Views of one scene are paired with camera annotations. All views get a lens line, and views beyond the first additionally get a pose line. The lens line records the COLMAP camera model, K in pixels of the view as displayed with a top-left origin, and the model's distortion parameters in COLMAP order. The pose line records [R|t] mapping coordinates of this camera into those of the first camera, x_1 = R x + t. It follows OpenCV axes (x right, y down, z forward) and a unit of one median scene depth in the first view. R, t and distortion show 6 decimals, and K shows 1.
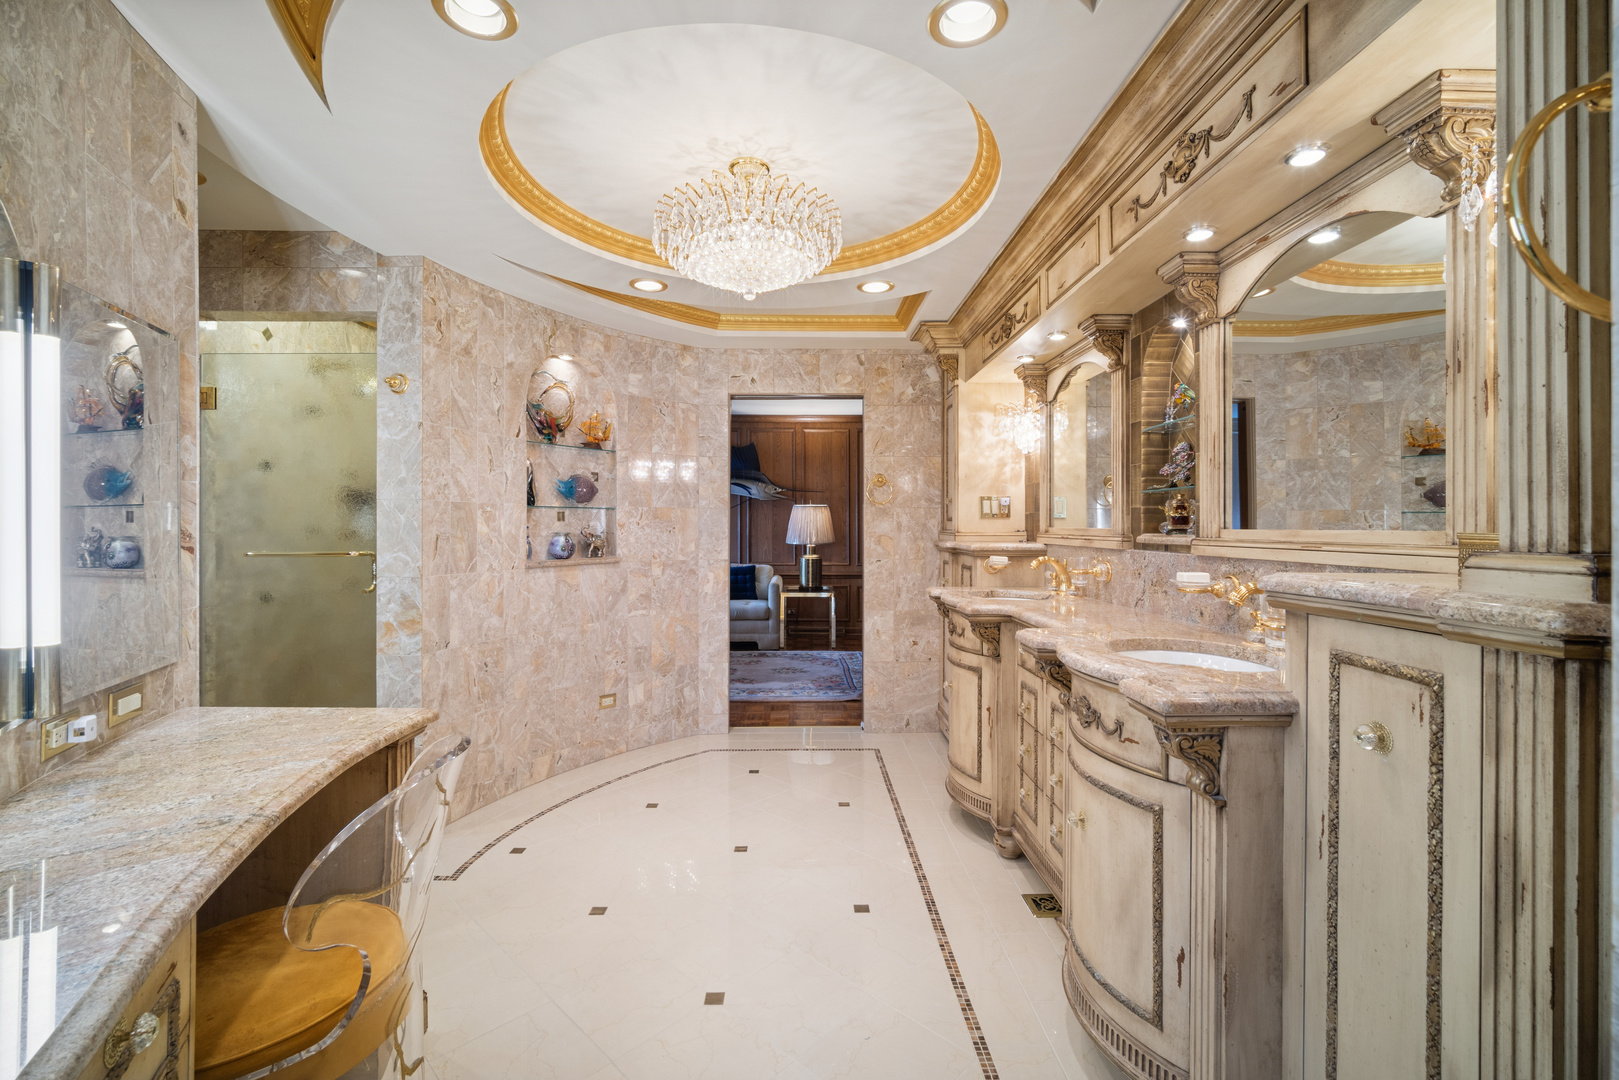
lens RADIAL K [[694.6, 0, 807.2], [0, 694.6, 528.6], [0, 0, 1]] dist [-0.010691, 0.000746]
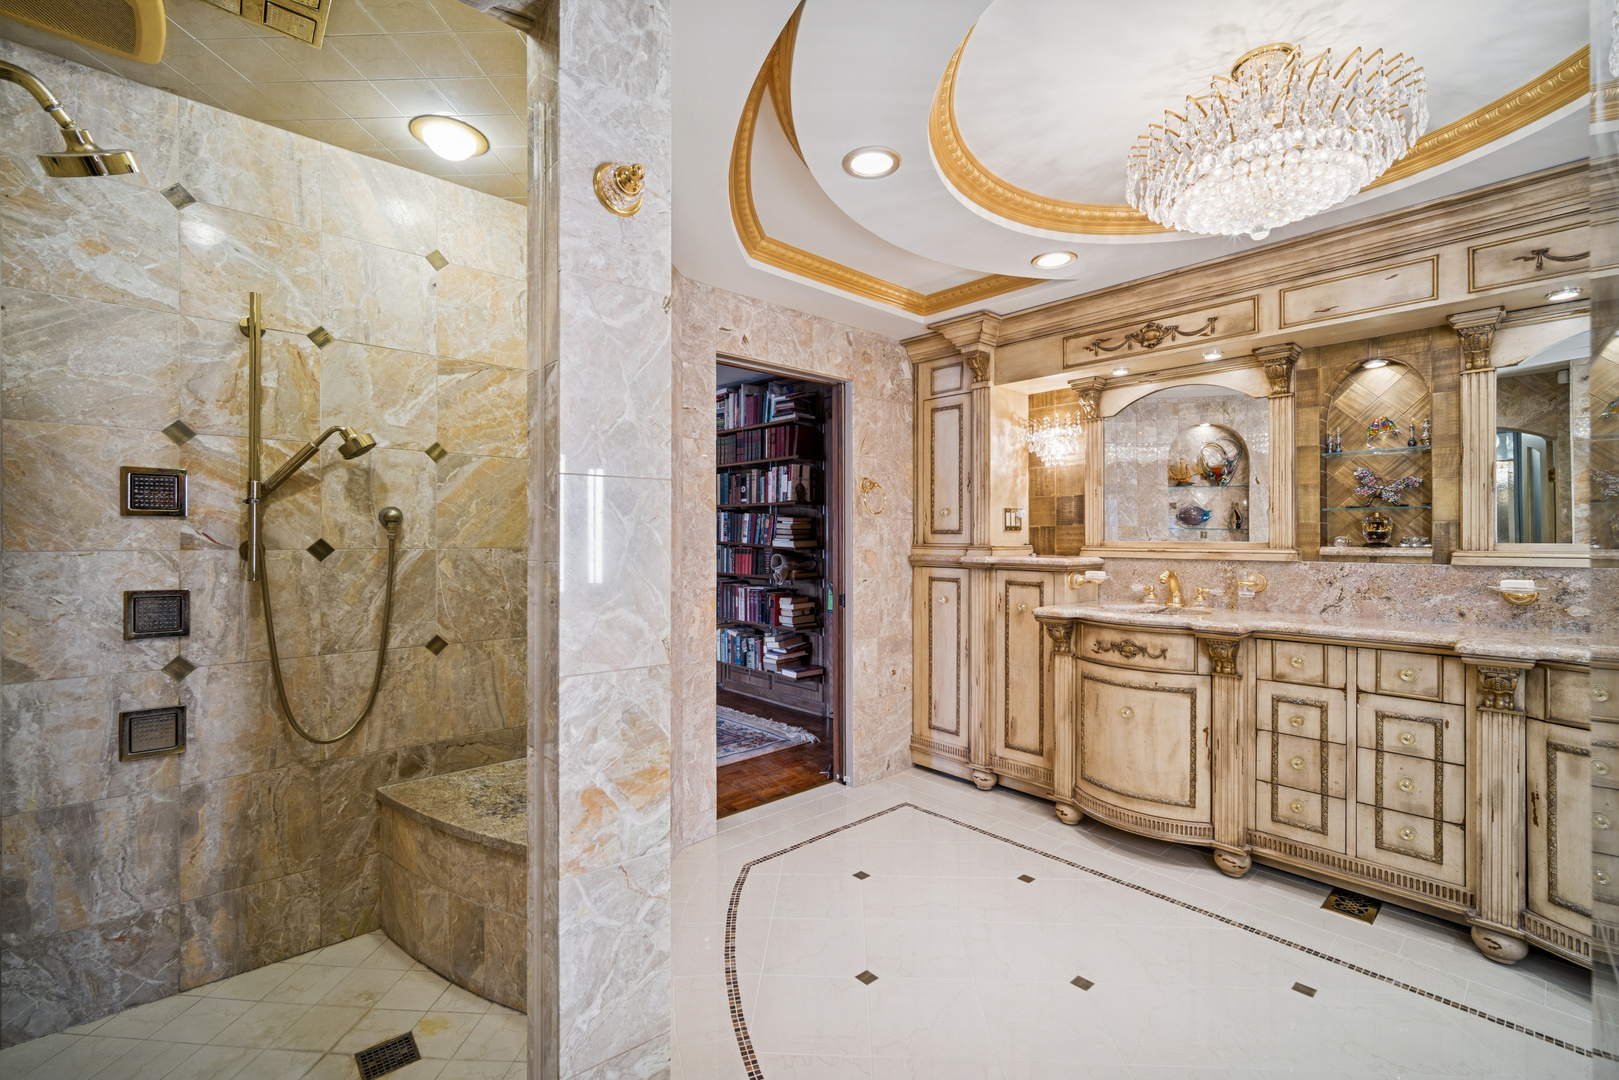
lens RADIAL K [[694.6, 0, 795.2], [0, 694.6, 540.1], [0, 0, 1]] dist [-0.010691, 0.000746]
pose [[0.757980, -0.002738, 0.652272, -0.581805], [0.002995, 0.999995, 0.000717, -0.004082], [-0.652271, 0.001410, 0.757985, 0.471213]]
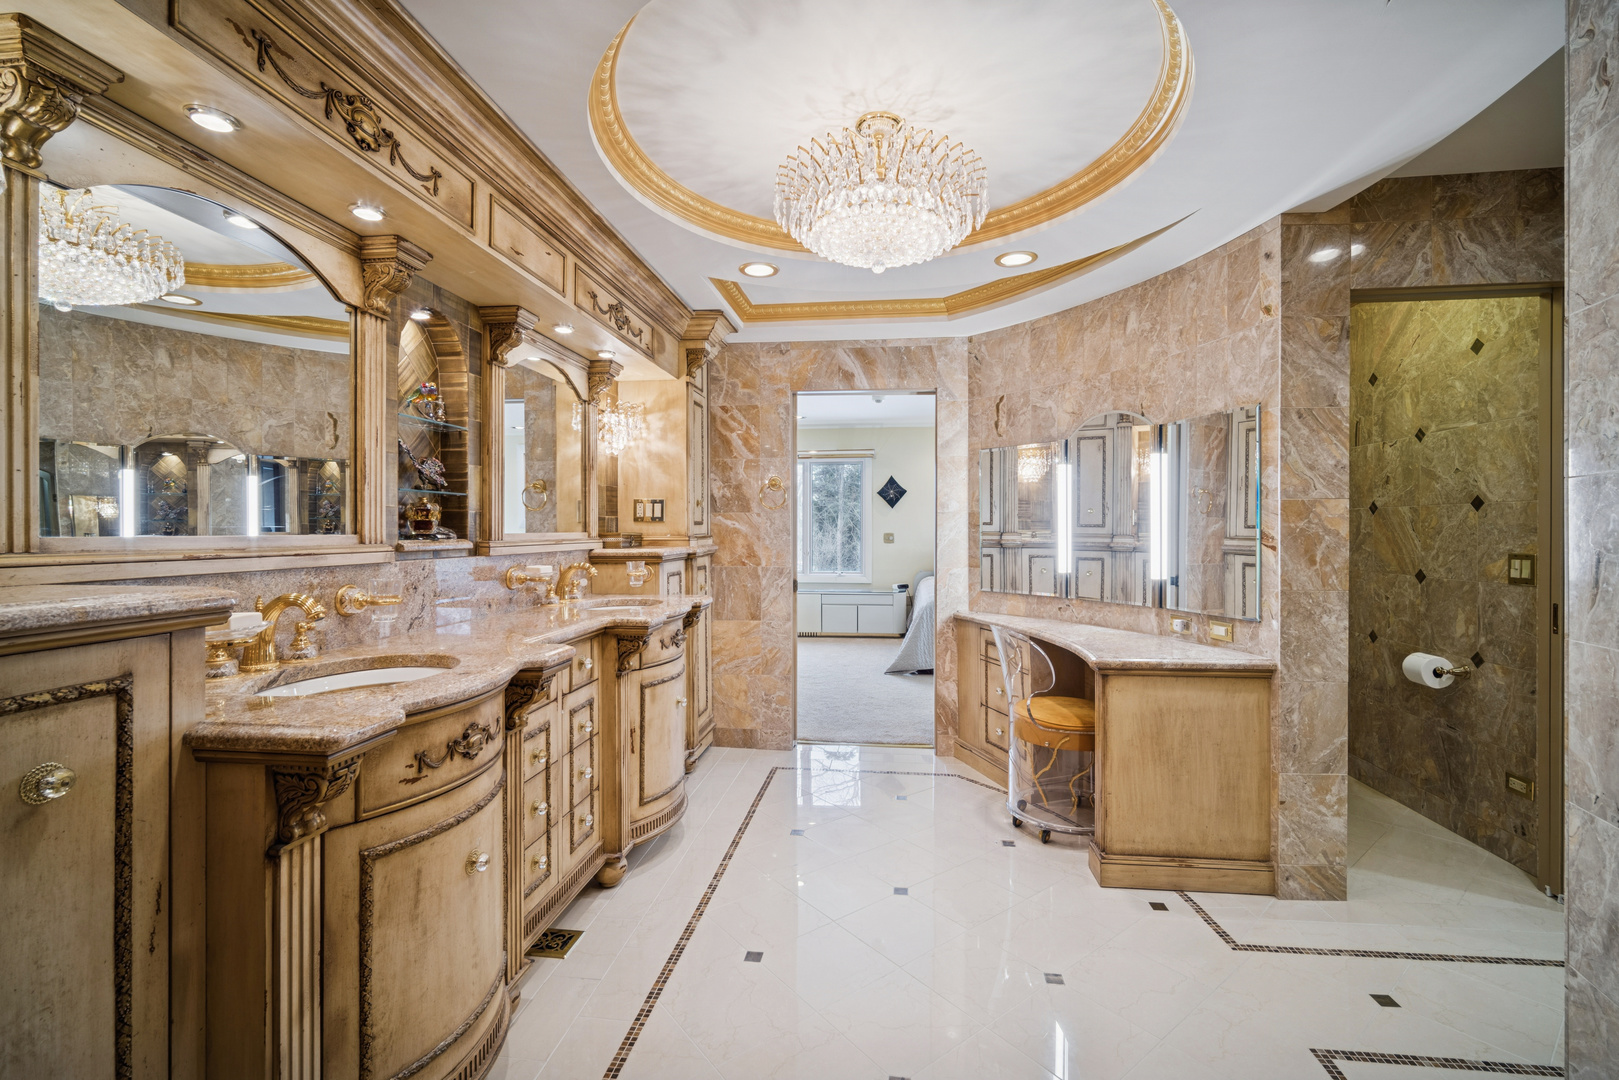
lens RADIAL K [[694.6, 0, 812.6], [0, 694.6, 530.8], [0, 0, 1]] dist [-0.010691, 0.000746]
pose [[-0.990108, -0.000745, 0.140309, -0.074790], [0.000145, 0.999980, 0.006331, -0.005660], [-0.140310, 0.006289, -0.990088, 1.150859]]
